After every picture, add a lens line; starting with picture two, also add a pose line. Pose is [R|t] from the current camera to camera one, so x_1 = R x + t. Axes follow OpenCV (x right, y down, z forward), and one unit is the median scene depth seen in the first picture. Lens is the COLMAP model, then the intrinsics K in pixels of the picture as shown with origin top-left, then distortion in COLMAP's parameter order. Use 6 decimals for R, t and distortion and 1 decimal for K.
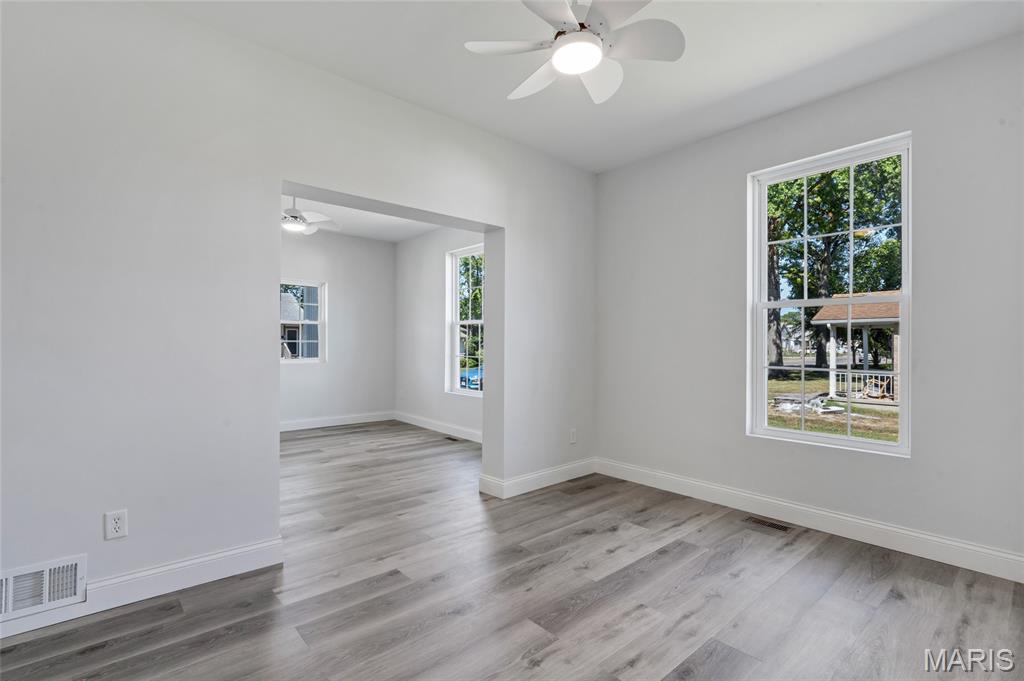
lens RADIAL K [[467.9, 0, 509.1], [0, 467.9, 340.3], [0, 0, 1]] dist [-0.002398, 0.000109]
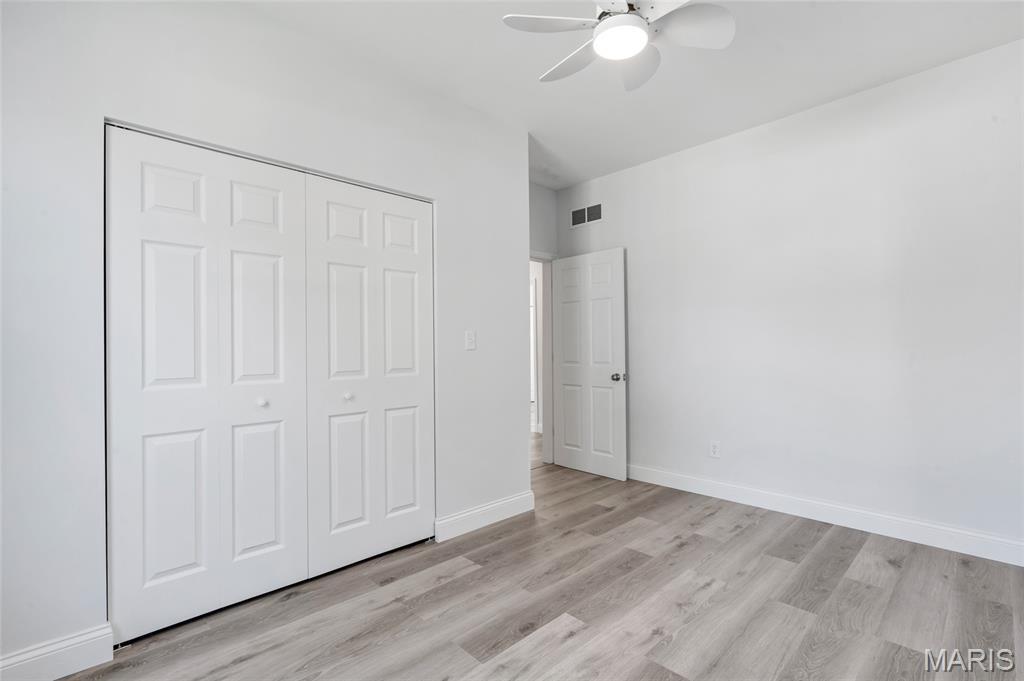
lens RADIAL K [[467.9, 0, 509.1], [0, 467.9, 340.3], [0, 0, 1]] dist [-0.002398, 0.000109]
pose [[-0.999019, 0.009644, -0.043211, 0.262611], [0.010664, 0.999669, -0.023423, 0.010816], [0.042971, -0.023861, -0.998791, 1.232811]]
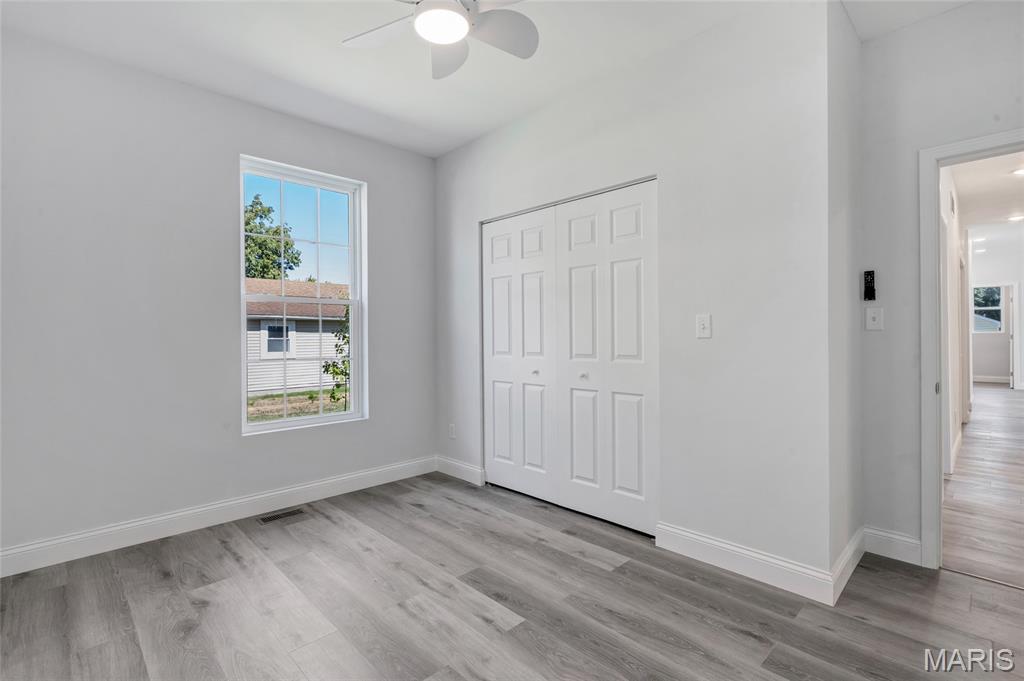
lens RADIAL K [[467.9, 0, 509.1], [0, 467.9, 340.3], [0, 0, 1]] dist [-0.002398, 0.000109]
pose [[-0.053447, -0.007881, 0.998540, -0.498285], [-0.003116, 0.999965, 0.007725, 0.005007], [-0.998566, -0.002698, -0.053470, 0.588947]]
